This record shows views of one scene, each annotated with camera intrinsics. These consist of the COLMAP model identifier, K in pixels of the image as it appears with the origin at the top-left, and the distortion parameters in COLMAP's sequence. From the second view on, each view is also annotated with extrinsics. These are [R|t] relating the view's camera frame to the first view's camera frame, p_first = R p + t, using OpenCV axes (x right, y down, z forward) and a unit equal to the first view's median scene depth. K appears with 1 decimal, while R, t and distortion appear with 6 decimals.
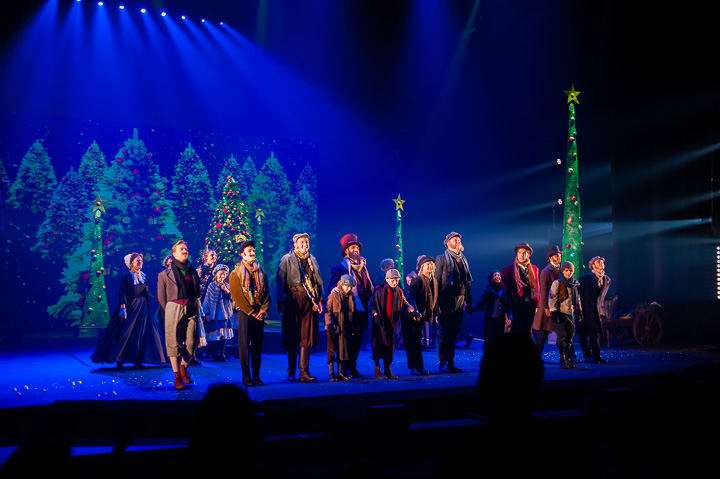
lens RADIAL K [[870.3, 0, 358.0], [0, 870.3, 239.0], [0, 0, 1]] dist [0.094299, 0.000000]
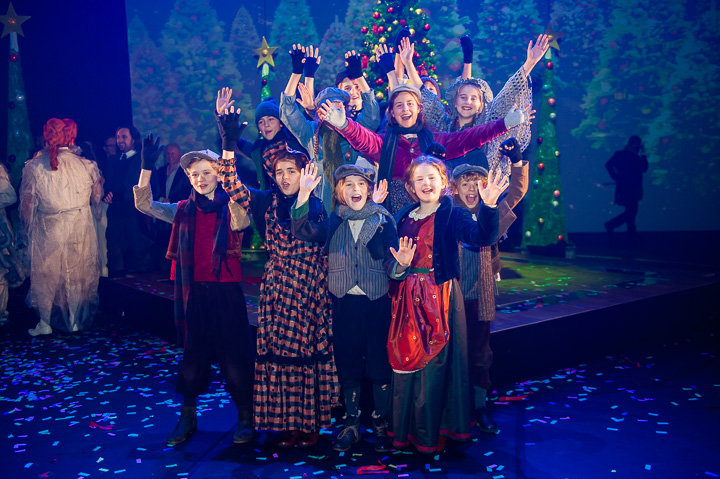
lens RADIAL K [[722.2, 0, 338.4], [0, 722.2, 263.6], [0, 0, 1]] dist [0.040736, 0.000000]
pose [[0.795353, 0.064330, -0.602723, 0.050744], [0.050082, 0.983978, 0.171110, 0.016588], [0.604074, -0.166279, 0.779388, 0.464079]]
